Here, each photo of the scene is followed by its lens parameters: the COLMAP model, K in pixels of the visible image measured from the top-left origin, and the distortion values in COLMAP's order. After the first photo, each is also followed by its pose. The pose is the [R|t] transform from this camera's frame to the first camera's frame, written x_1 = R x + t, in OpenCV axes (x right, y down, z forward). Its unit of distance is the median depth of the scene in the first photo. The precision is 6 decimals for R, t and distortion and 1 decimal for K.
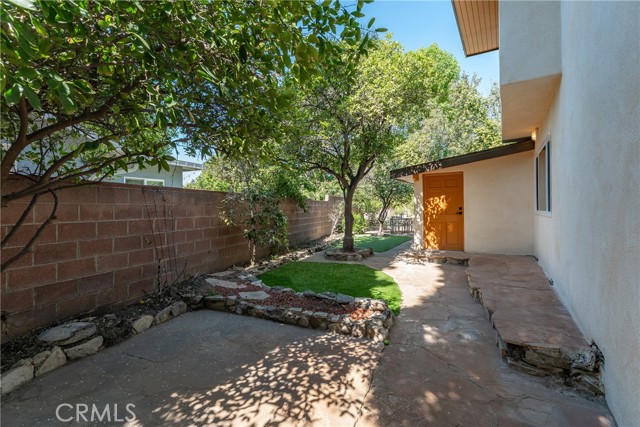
lens RADIAL K [[300.7, 0, 320.1], [0, 300.7, 207.8], [0, 0, 1]] dist [0.002213, 0.000283]
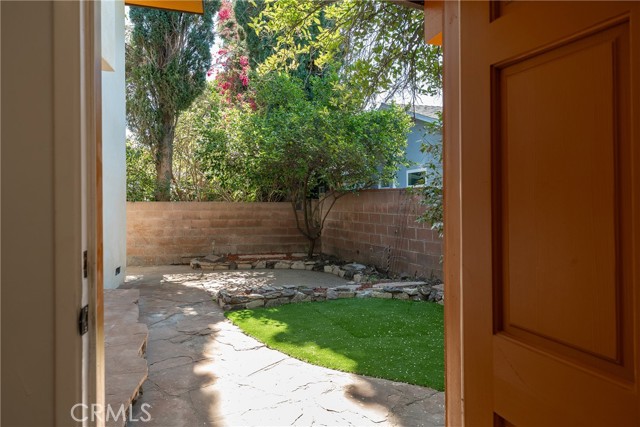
lens RADIAL K [[419.7, 0, 317.0], [0, 419.7, 197.8], [0, 0, 1]] dist [0.005184, 0.000287]
pose [[-0.707415, -0.001057, -0.706798, 0.532598], [0.003319, 0.999983, -0.004818, -0.015737], [0.706791, -0.005755, -0.707399, 1.144465]]
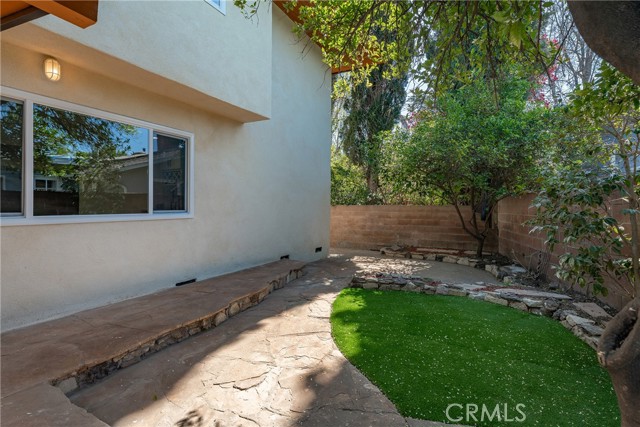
lens RADIAL K [[300.7, 0, 320.1], [0, 300.7, 207.8], [0, 0, 1]] dist [0.002213, 0.000283]
pose [[-0.998465, 0.003894, -0.055249, 0.222362], [0.003727, 0.999988, 0.003117, -0.004040], [0.055260, 0.002906, -0.998468, 1.192377]]
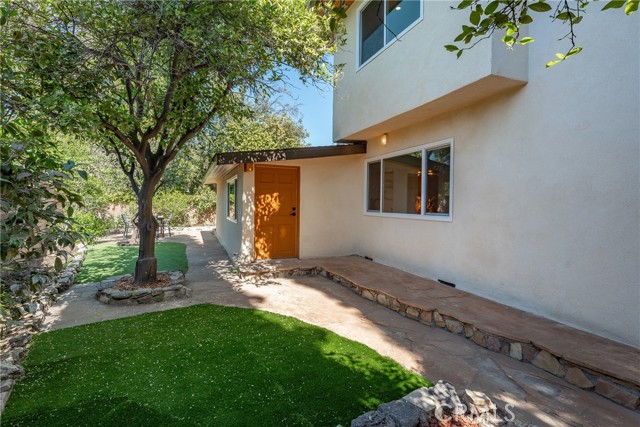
lens RADIAL K [[300.7, 0, 320.1], [0, 300.7, 207.8], [0, 0, 1]] dist [0.002213, 0.000283]
pose [[0.586961, 0.008066, 0.809575, -0.196217], [-0.021979, 0.999741, 0.005975, -0.008167], [-0.809317, -0.021300, 0.586986, 0.440760]]
